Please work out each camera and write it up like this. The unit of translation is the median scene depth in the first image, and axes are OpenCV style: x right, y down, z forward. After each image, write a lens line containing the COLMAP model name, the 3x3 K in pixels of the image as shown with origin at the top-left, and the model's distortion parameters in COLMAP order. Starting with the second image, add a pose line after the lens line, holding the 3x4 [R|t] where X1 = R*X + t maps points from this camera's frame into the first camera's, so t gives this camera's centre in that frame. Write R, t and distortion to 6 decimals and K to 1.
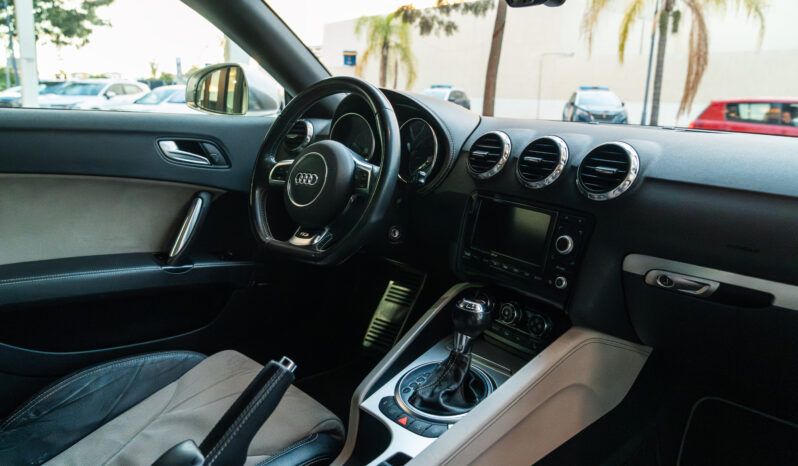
lens RADIAL K [[532.9, 0, 399.0], [0, 532.9, 233.0], [0, 0, 1]] dist [-0.033096, 0.000433]
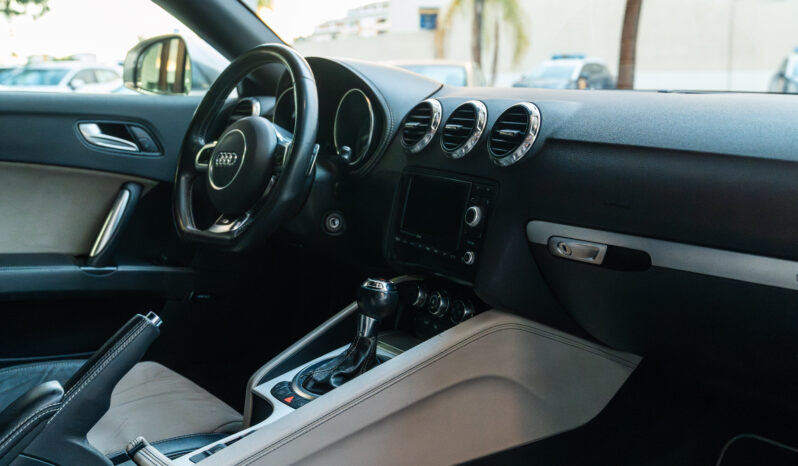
lens RADIAL K [[841.3, 0, 399.0], [0, 841.3, 233.0], [0, 0, 1]] dist [-0.016494, -0.007712]
pose [[0.991136, -0.008654, -0.132568, 0.257492], [-0.000292, 0.997732, -0.067315, 0.101088], [0.132850, 0.066757, 0.988885, -0.303427]]
